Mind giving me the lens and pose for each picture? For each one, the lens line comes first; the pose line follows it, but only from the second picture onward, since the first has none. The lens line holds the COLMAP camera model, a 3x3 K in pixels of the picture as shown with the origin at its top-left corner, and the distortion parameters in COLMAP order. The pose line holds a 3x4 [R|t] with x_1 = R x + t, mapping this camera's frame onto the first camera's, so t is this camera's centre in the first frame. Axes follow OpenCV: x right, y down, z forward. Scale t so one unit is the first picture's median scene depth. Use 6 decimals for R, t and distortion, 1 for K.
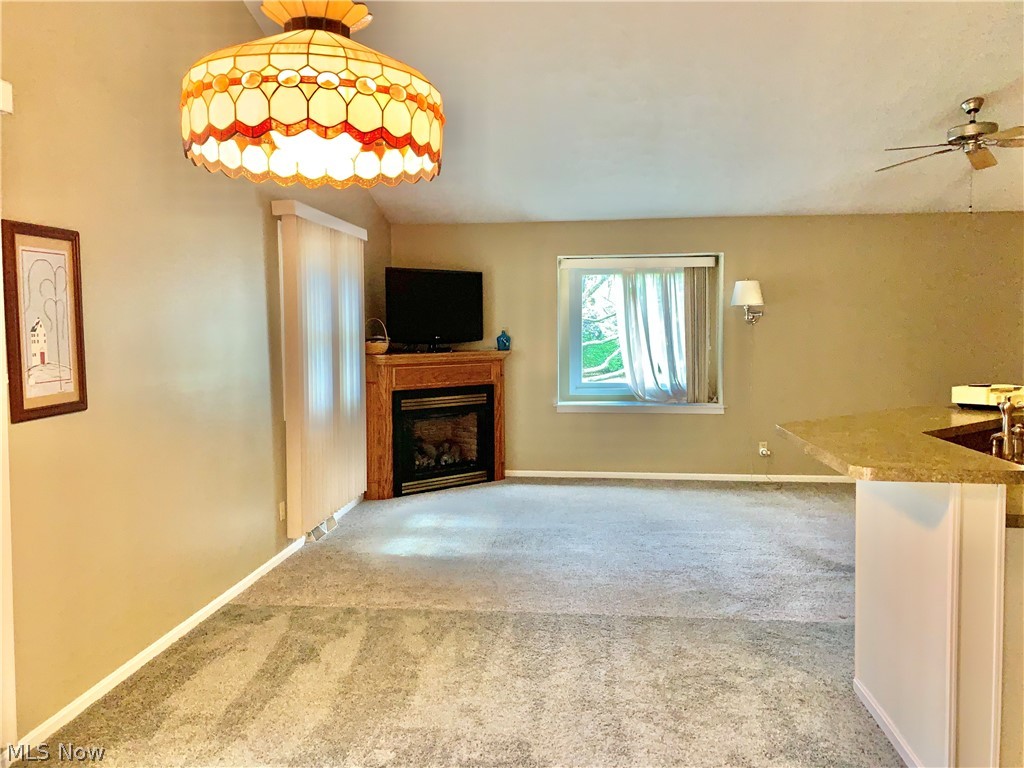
lens RADIAL K [[770.9, 0, 493.5], [0, 770.9, 395.1], [0, 0, 1]] dist [0.011444, -0.003945]
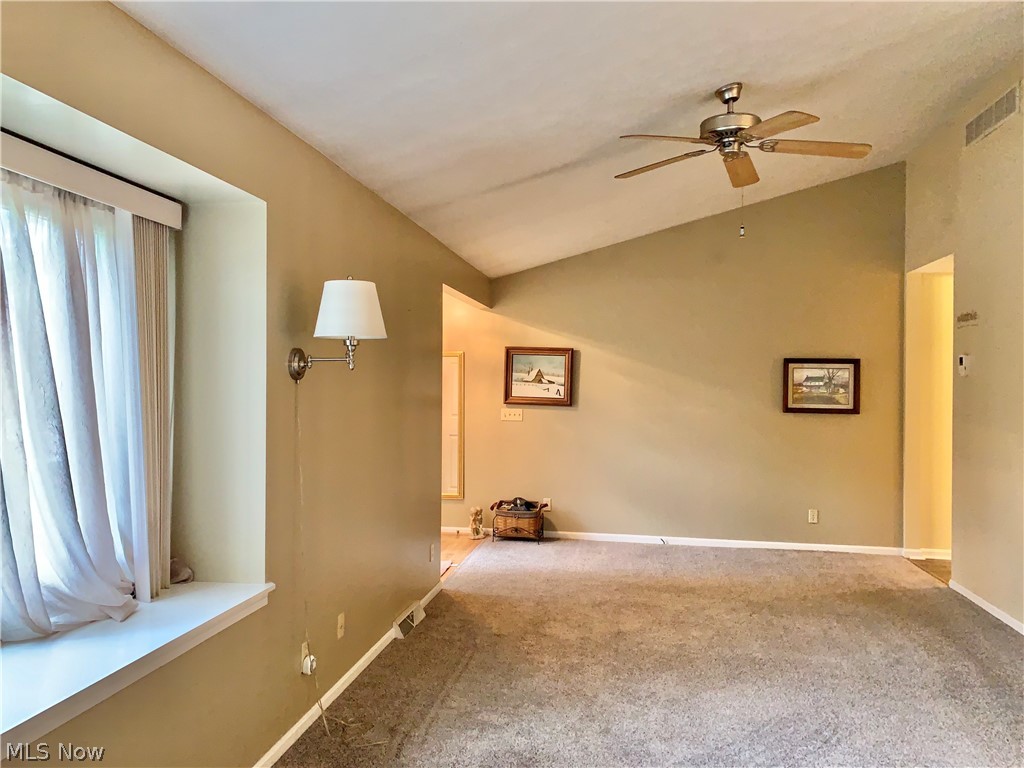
lens RADIAL K [[768.6, 0, 511.5], [0, 768.6, 376.2], [0, 0, 1]] dist [0.010547, -0.007604]
pose [[0.067419, 0.014968, 0.997612, -0.093553], [0.081259, 0.996483, -0.020442, -0.075749], [-0.994410, 0.082443, 0.065966, 0.853949]]
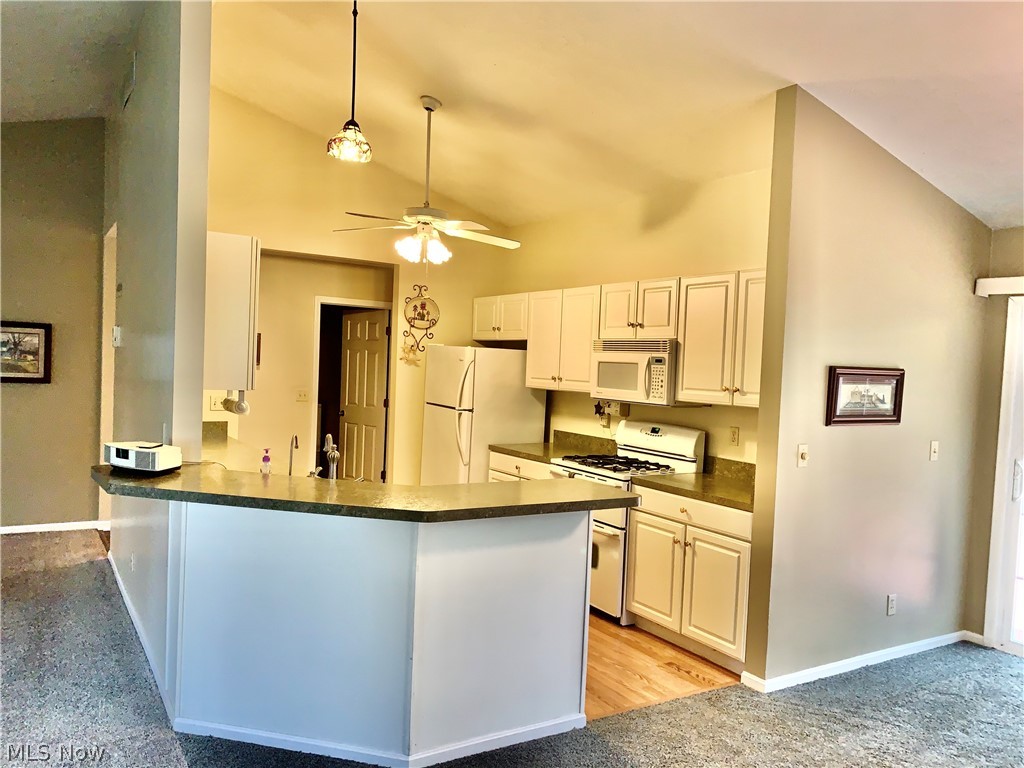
lens RADIAL K [[770.9, 0, 493.5], [0, 770.9, 395.1], [0, 0, 1]] dist [0.011444, -0.003945]
pose [[-0.615145, -0.057747, 0.786296, -0.127655], [0.033047, 0.994549, 0.098895, -0.071230], [-0.787721, 0.086819, -0.609883, 0.630689]]
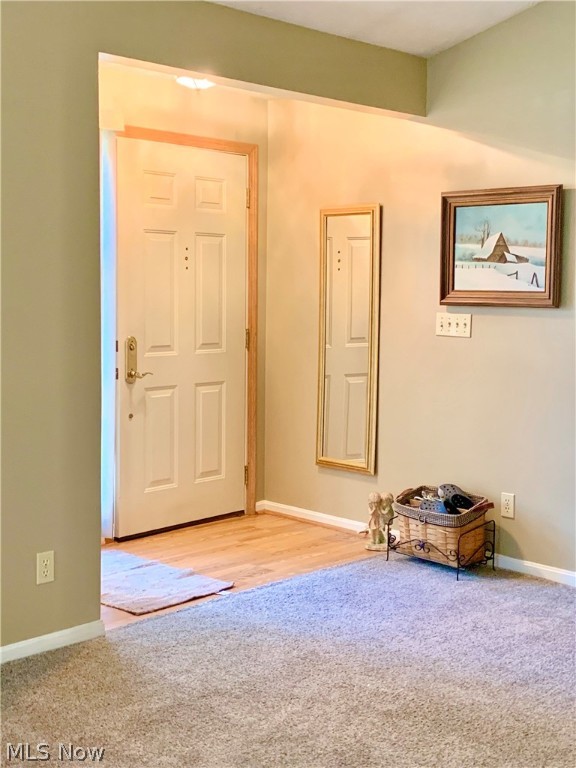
lens RADIAL K [[1053.4, 0, 288.4], [0, 1053.4, 407.4], [0, 0, 1]] dist [0.022461, 0.016584]
pose [[0.617137, -0.080423, 0.782735, 0.296994], [0.053254, 0.996751, 0.060425, -0.037650], [-0.785052, 0.004394, 0.619414, 0.558577]]
